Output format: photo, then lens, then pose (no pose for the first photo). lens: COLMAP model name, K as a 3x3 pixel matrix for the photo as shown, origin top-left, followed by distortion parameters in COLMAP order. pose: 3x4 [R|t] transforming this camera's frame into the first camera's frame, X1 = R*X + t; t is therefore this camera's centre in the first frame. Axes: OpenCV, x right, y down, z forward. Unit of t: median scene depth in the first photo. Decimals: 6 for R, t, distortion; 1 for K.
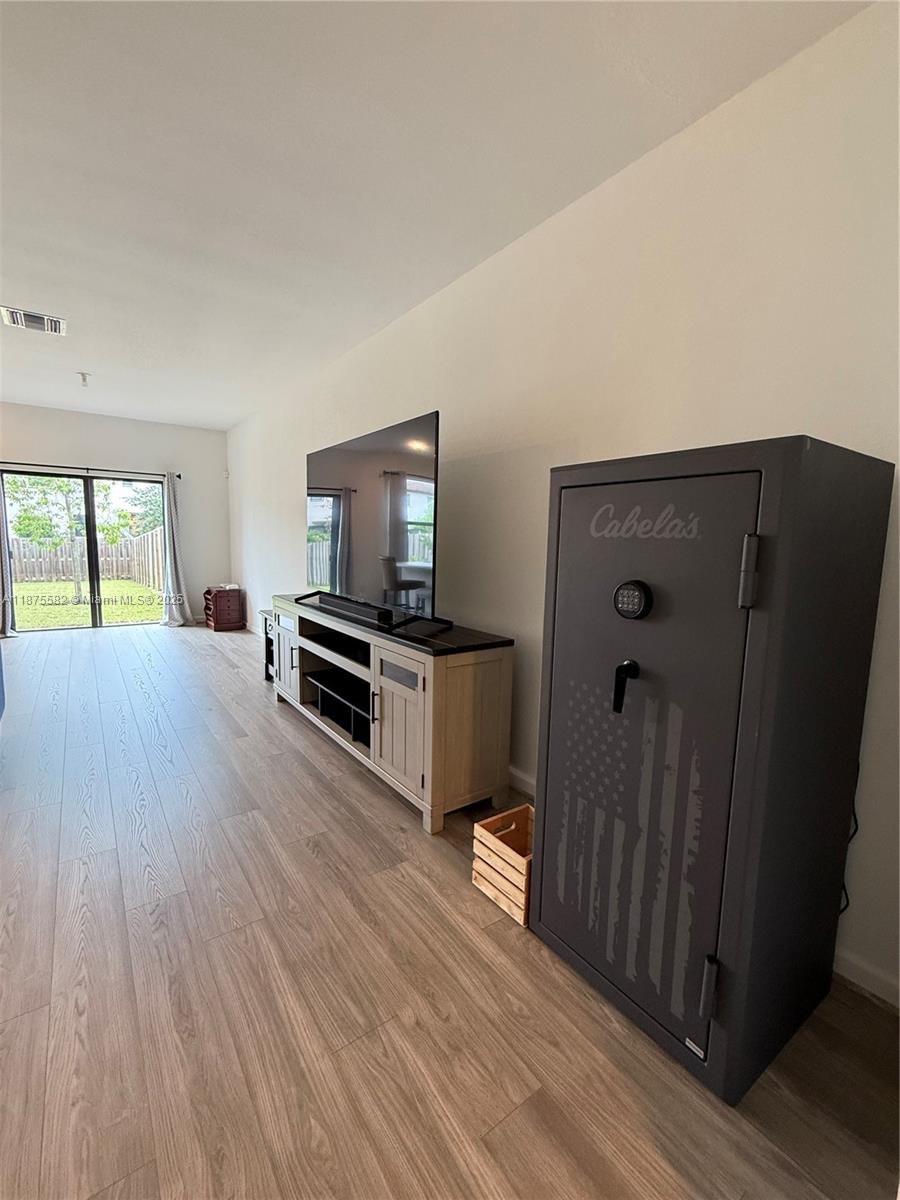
lens RADIAL K [[514.1, 0, 450.2], [0, 514.1, 600.7], [0, 0, 1]] dist [0.000384, 0.000166]
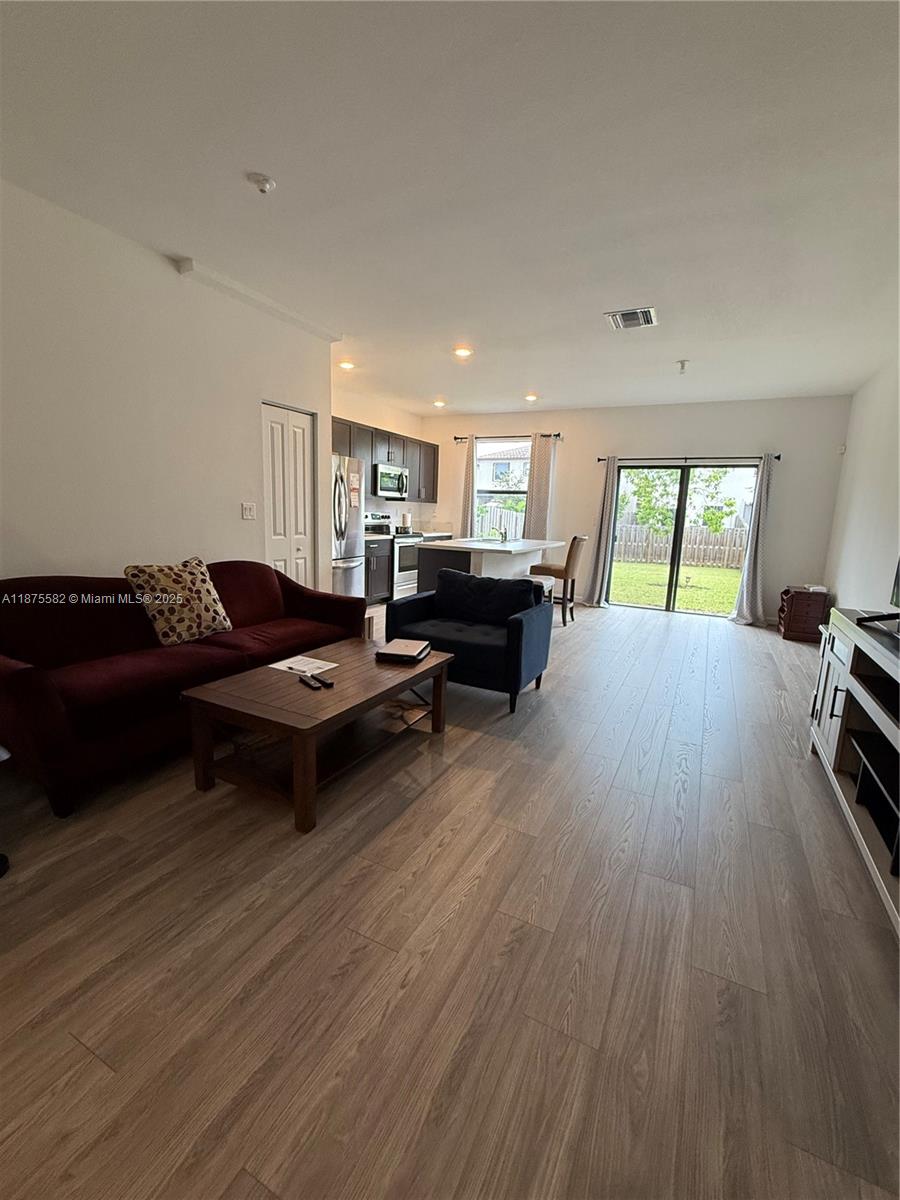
lens RADIAL K [[514.1, 0, 448.5], [0, 514.1, 601.2], [0, 0, 1]] dist [0.000384, 0.000166]
pose [[0.460146, 0.145791, -0.875791, 0.020450], [-0.130066, 0.986853, 0.095942, -0.010756], [0.878265, 0.069763, 0.473059, 0.114706]]
